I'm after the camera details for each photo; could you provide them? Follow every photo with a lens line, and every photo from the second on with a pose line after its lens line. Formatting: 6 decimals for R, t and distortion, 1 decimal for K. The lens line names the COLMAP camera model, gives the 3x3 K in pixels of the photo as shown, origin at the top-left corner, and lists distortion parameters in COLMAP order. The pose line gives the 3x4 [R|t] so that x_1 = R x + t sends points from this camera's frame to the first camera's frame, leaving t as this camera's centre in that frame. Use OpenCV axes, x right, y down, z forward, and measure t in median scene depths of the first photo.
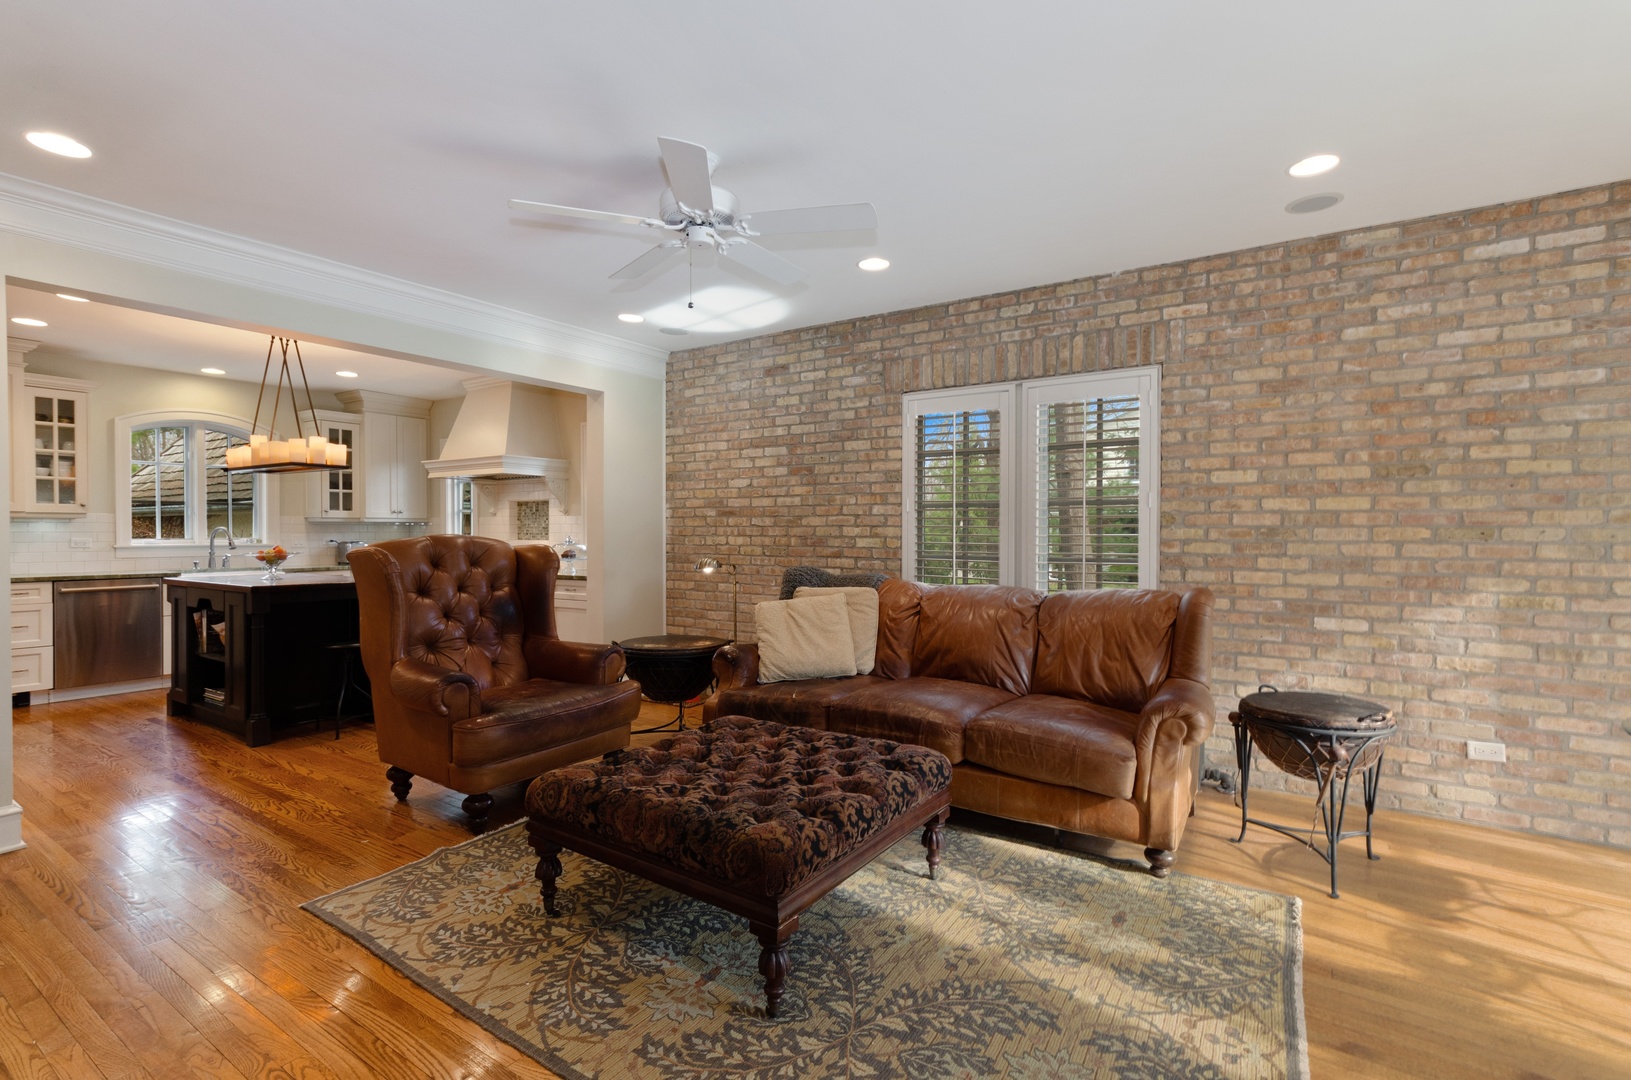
lens RADIAL K [[731.7, 0, 791.3], [0, 731.7, 541.9], [0, 0, 1]] dist [0.000555, 0.000867]
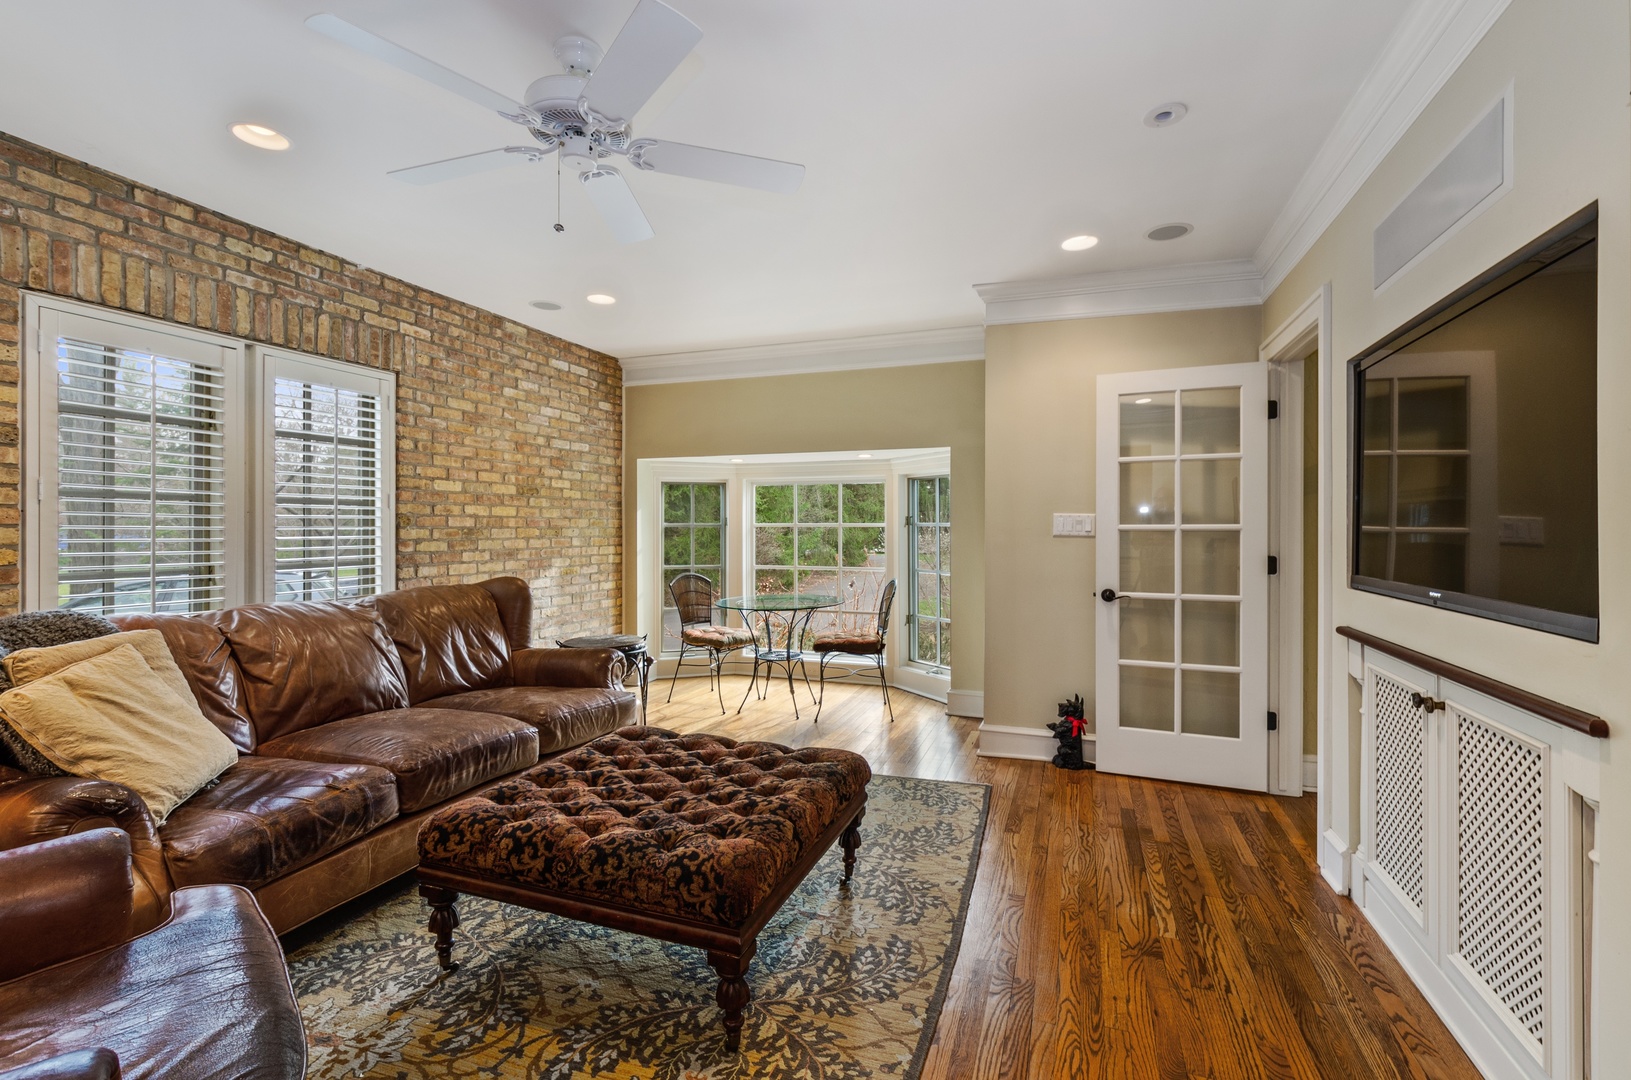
lens RADIAL K [[731.7, 0, 810.6], [0, 731.7, 534.2], [0, 0, 1]] dist [0.000555, 0.000867]
pose [[-0.234539, -0.010501, 0.972050, -0.694706], [0.013999, 0.999801, 0.014178, -0.018744], [-0.972006, 0.016933, -0.234346, 0.707635]]
